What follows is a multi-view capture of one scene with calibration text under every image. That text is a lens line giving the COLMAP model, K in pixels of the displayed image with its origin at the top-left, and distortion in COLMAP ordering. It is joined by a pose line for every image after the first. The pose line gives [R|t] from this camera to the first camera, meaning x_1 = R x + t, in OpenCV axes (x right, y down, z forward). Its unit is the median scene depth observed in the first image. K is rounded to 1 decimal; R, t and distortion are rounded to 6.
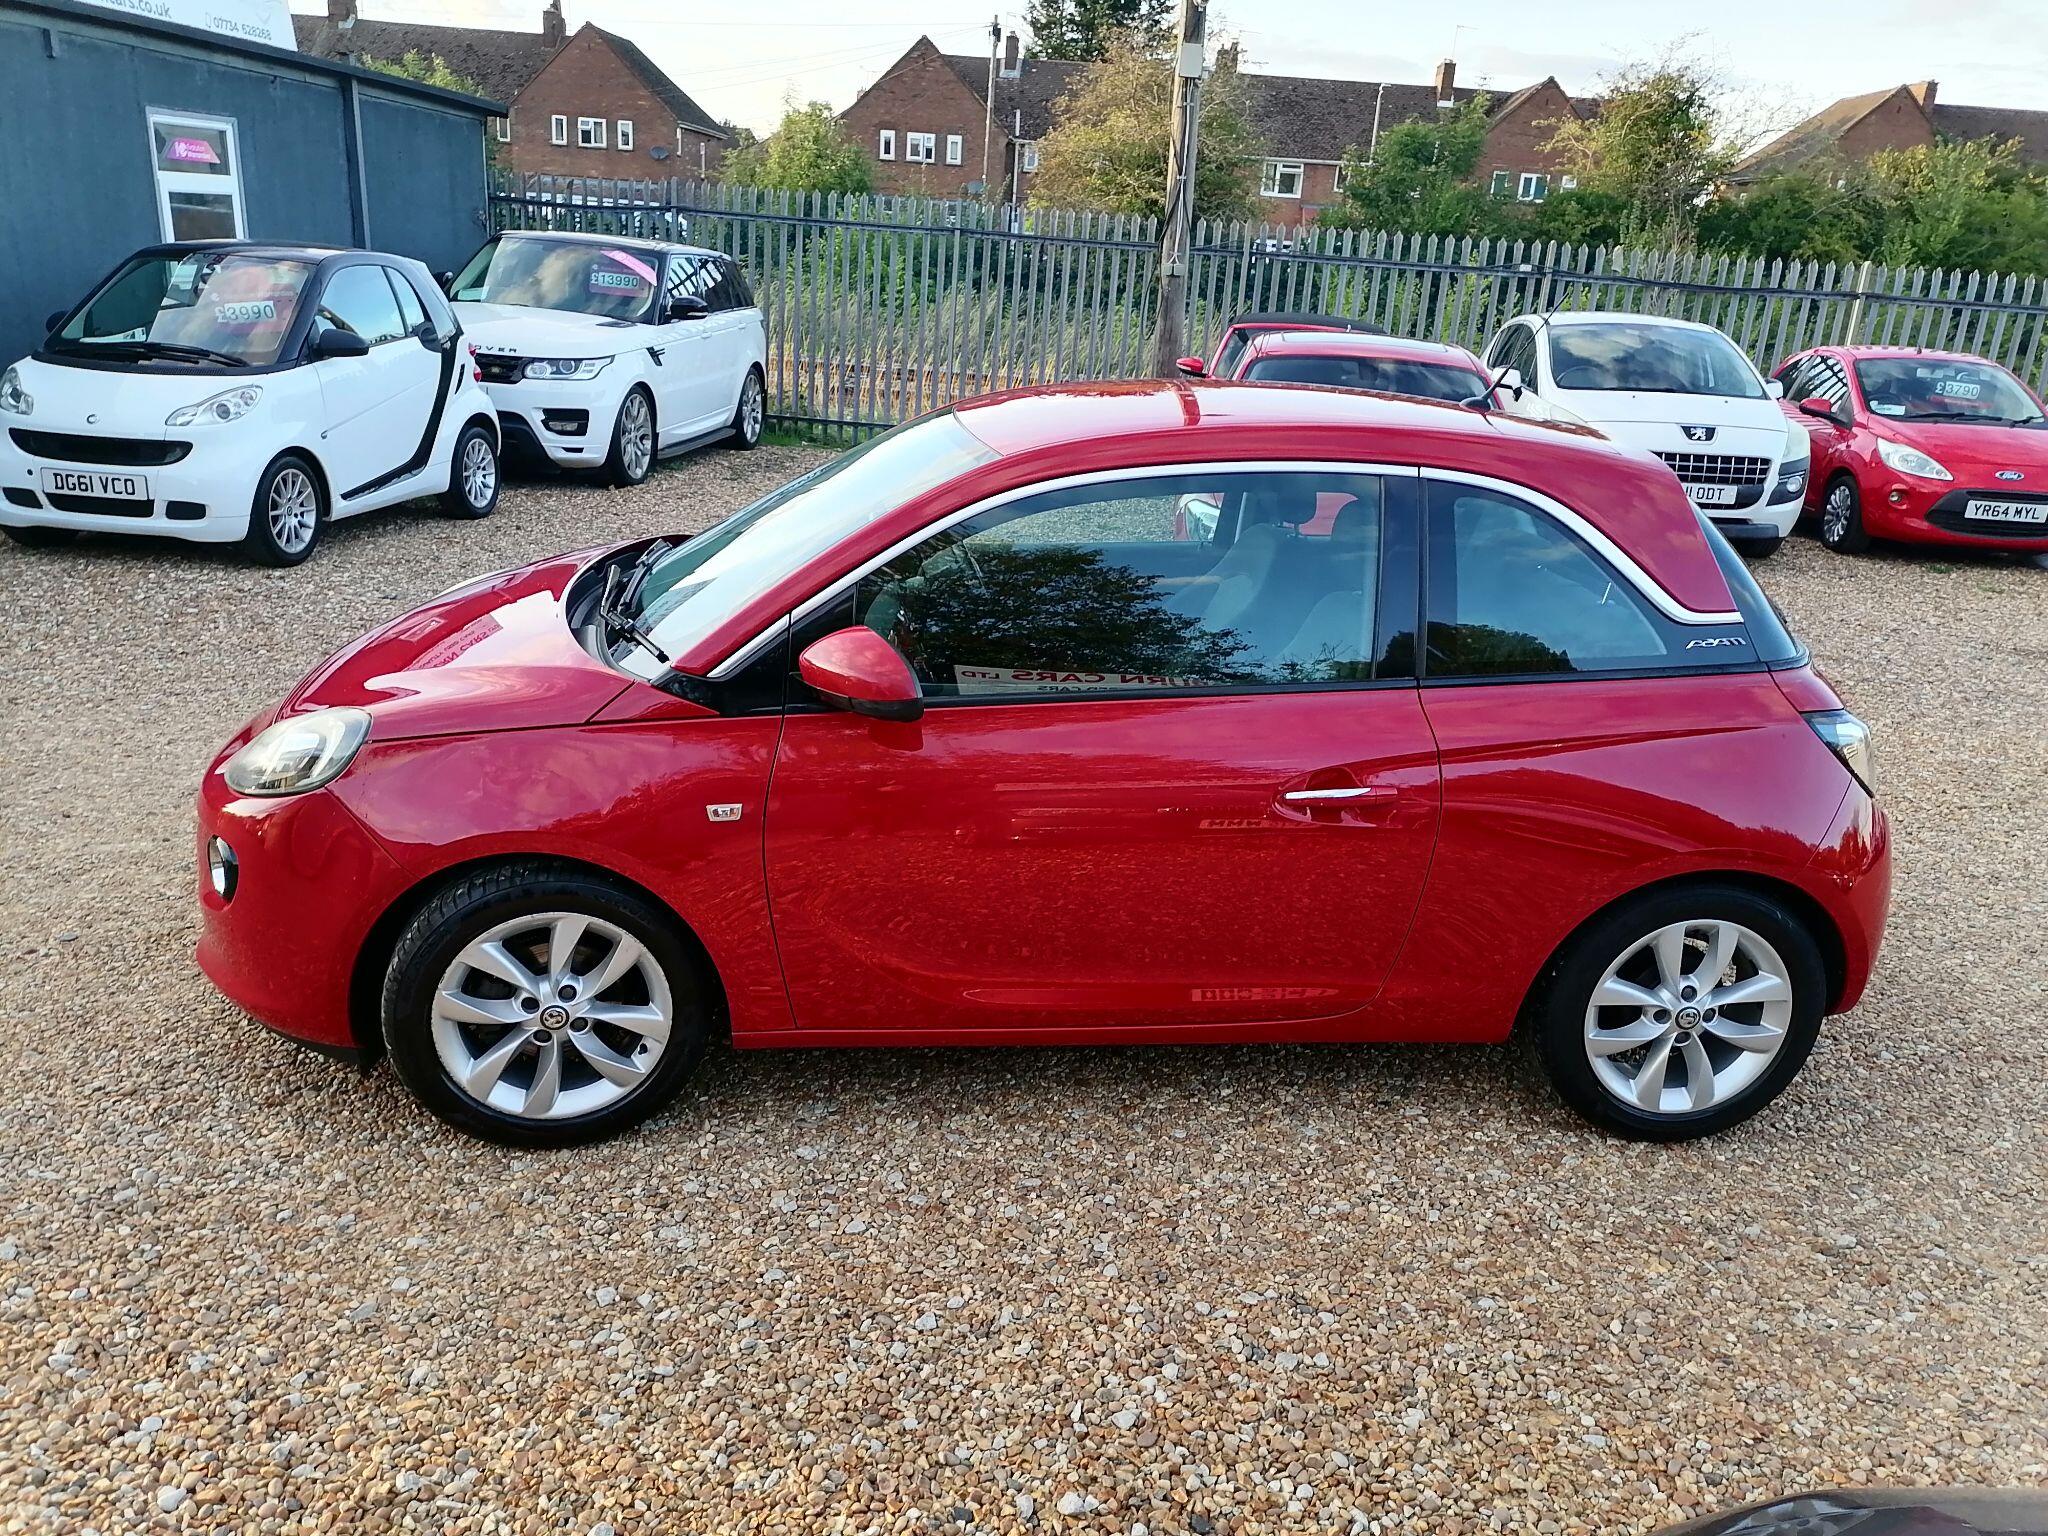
lens RADIAL K [[1586.7, 0, 1028.5], [0, 1586.7, 822.7], [0, 0, 1]] dist [0.033805, -0.018623]
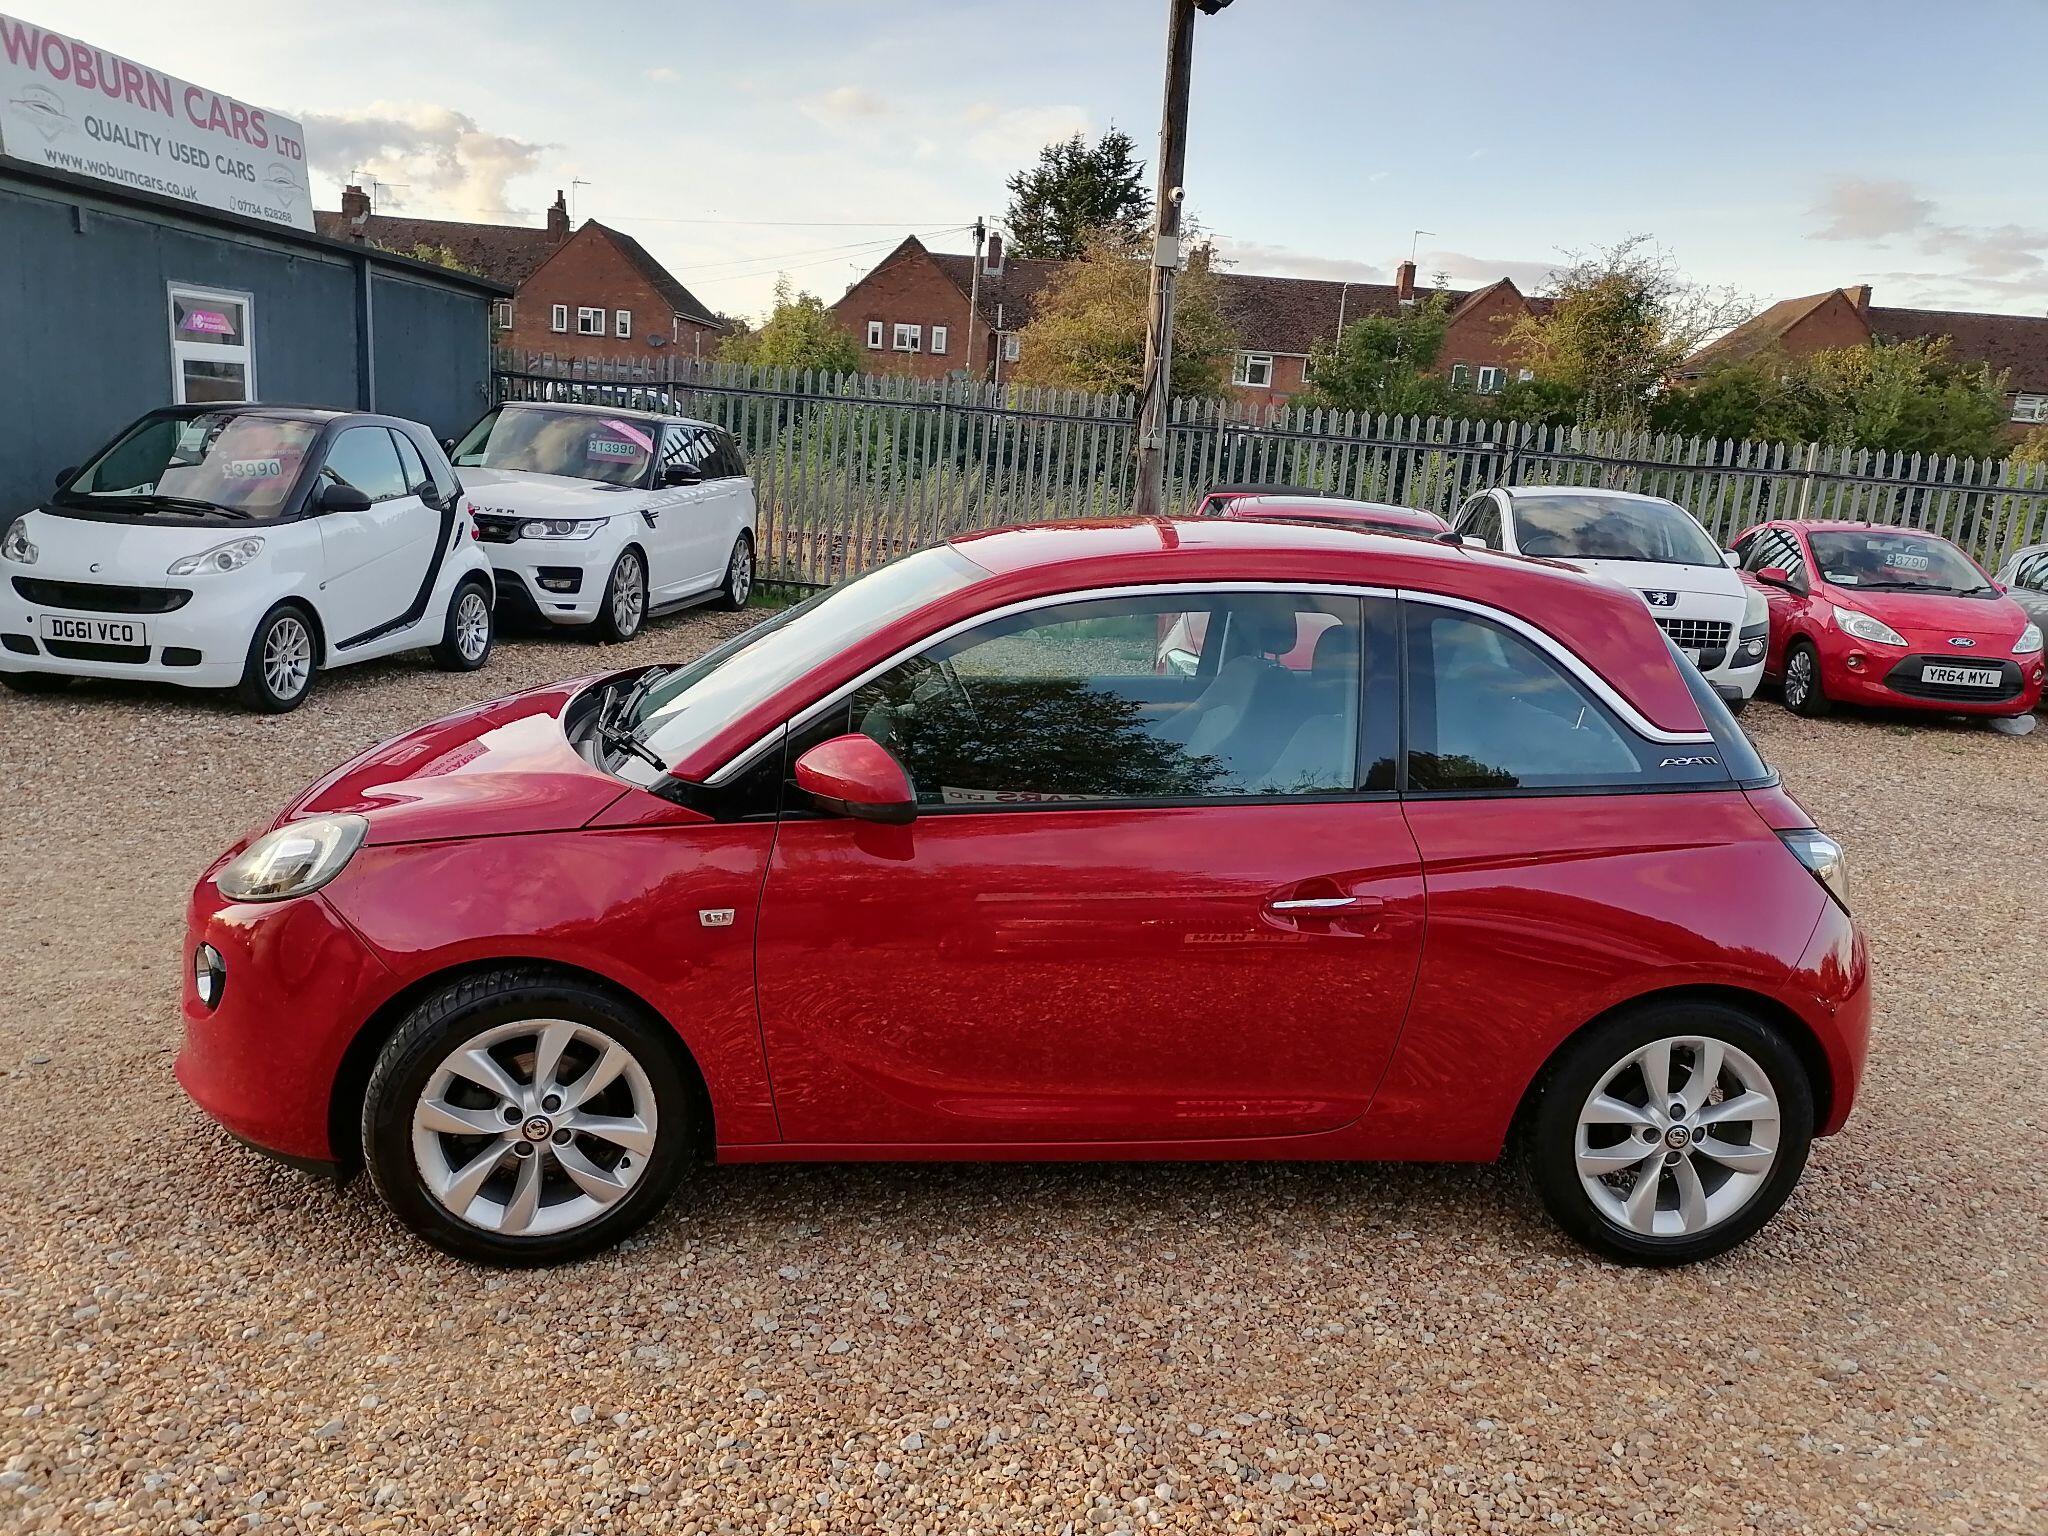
lens RADIAL K [[1587.4, 0, 1029.0], [0, 1587.4, 815.0], [0, 0, 1]] dist [0.028276, -0.008109]
pose [[0.999894, 0.004645, 0.013816, -0.006376], [-0.003065, 0.993671, -0.112286, 0.035280], [-0.014250, 0.112232, 0.993580, -0.007467]]
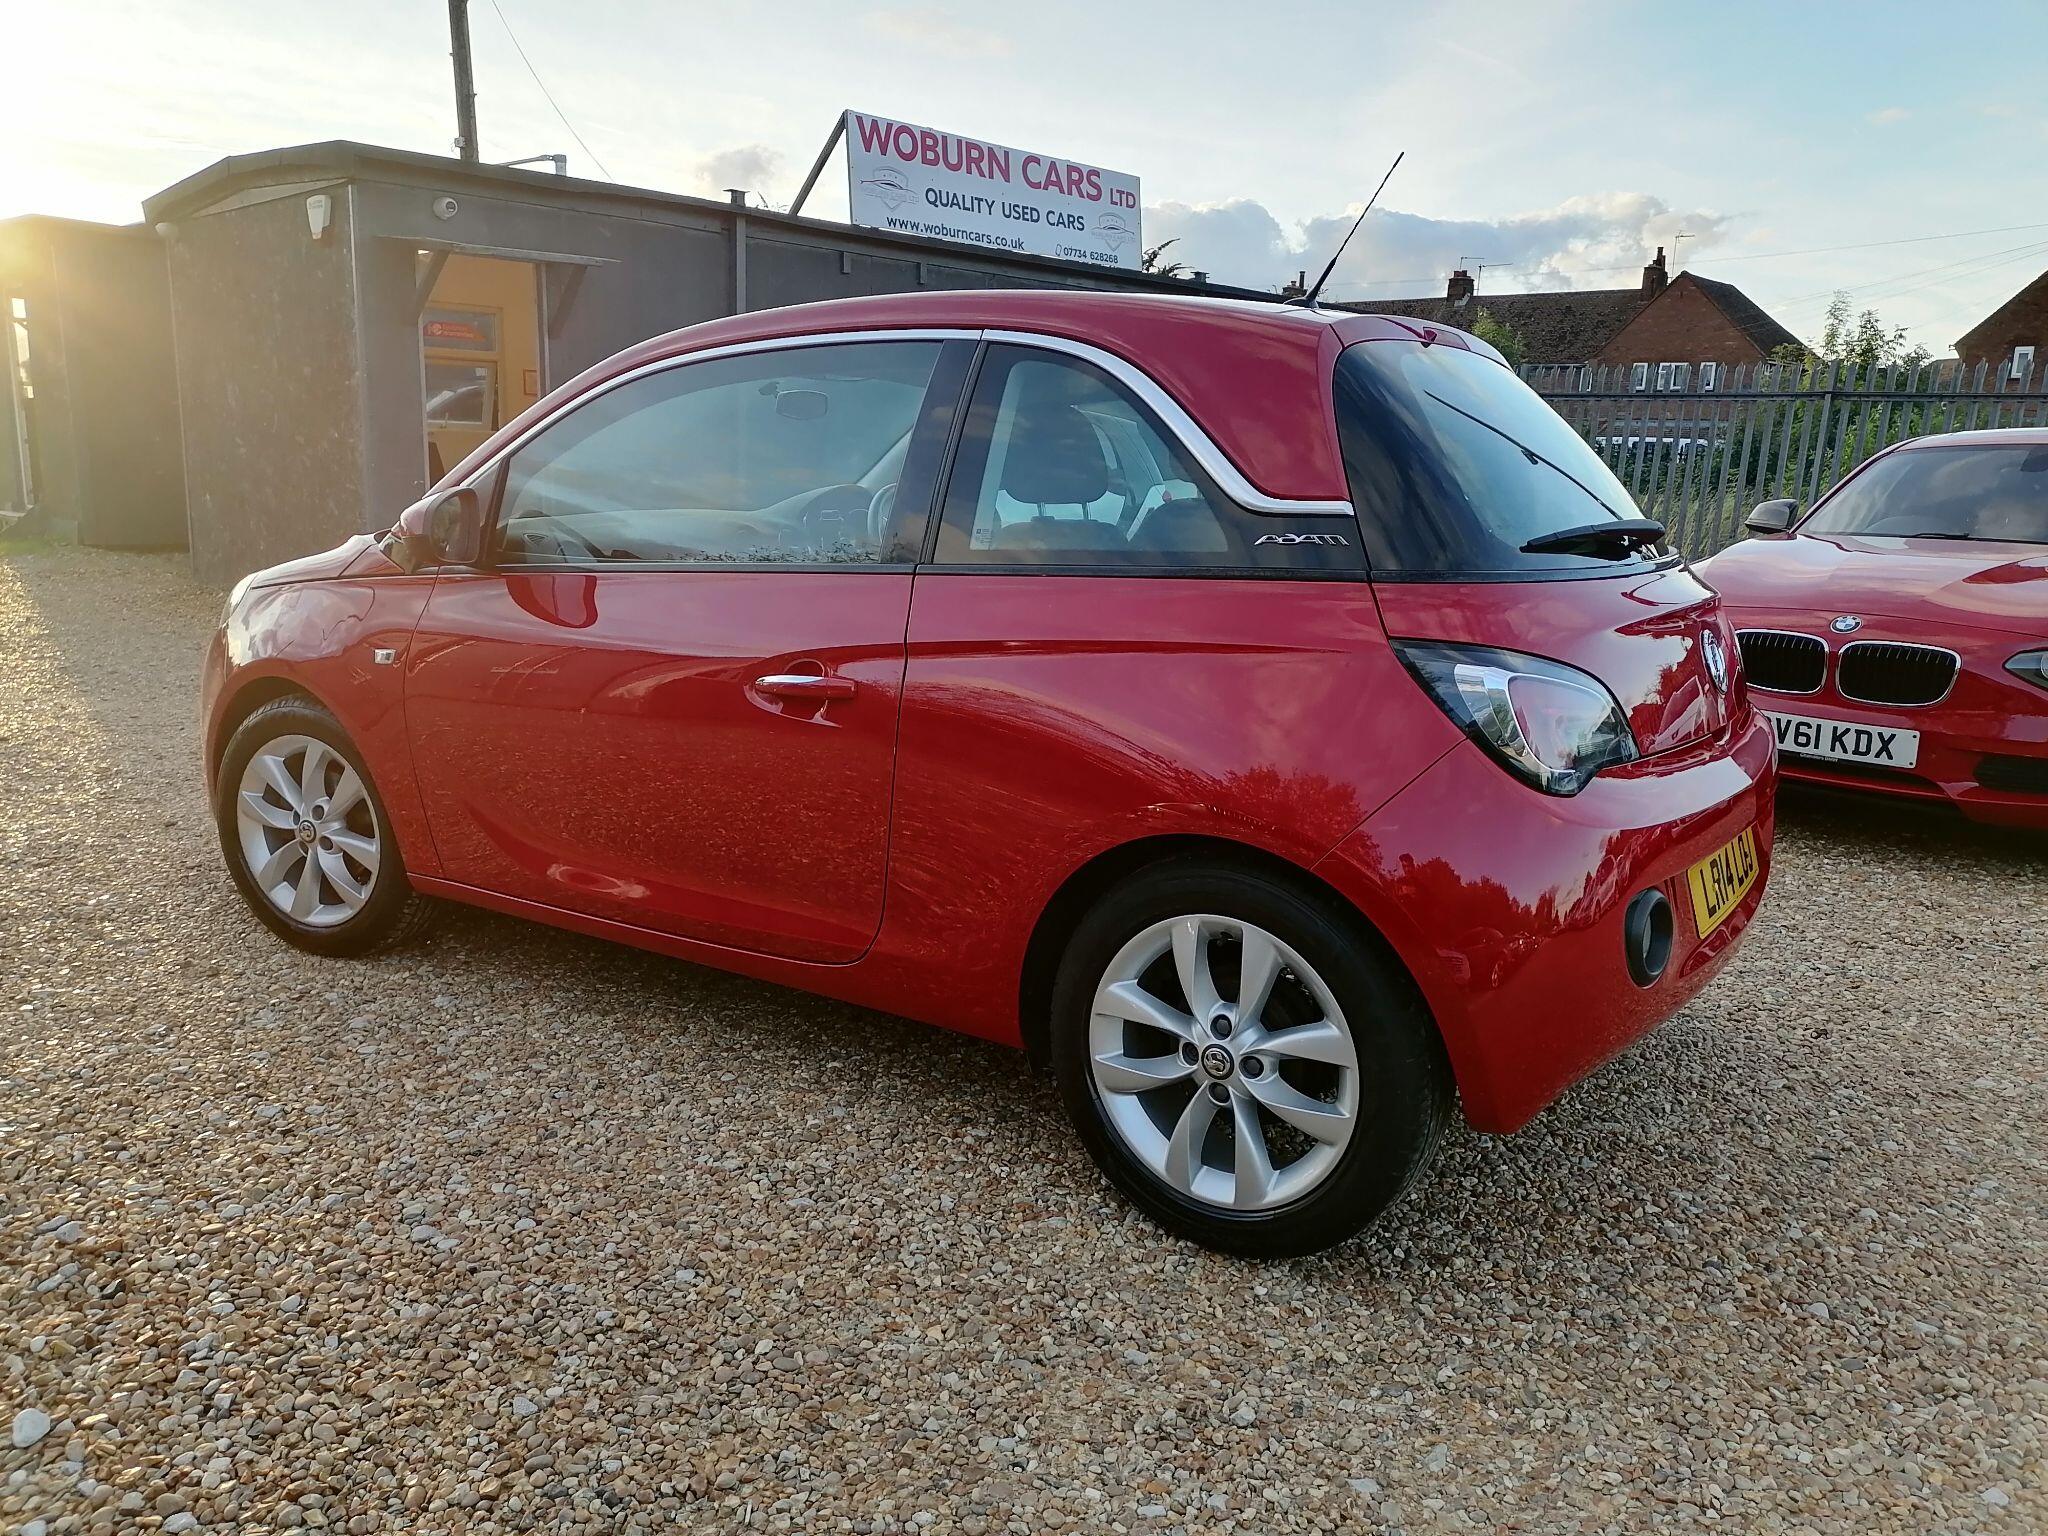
lens RADIAL K [[1586.7, 0, 1028.5], [0, 1586.7, 822.7], [0, 0, 1]] dist [0.033805, -0.018623]
pose [[0.758276, 0.104283, -0.643539, 0.786531], [-0.207890, 0.974269, -0.087078, 0.097102], [0.617899, 0.199815, 0.760444, 0.387343]]
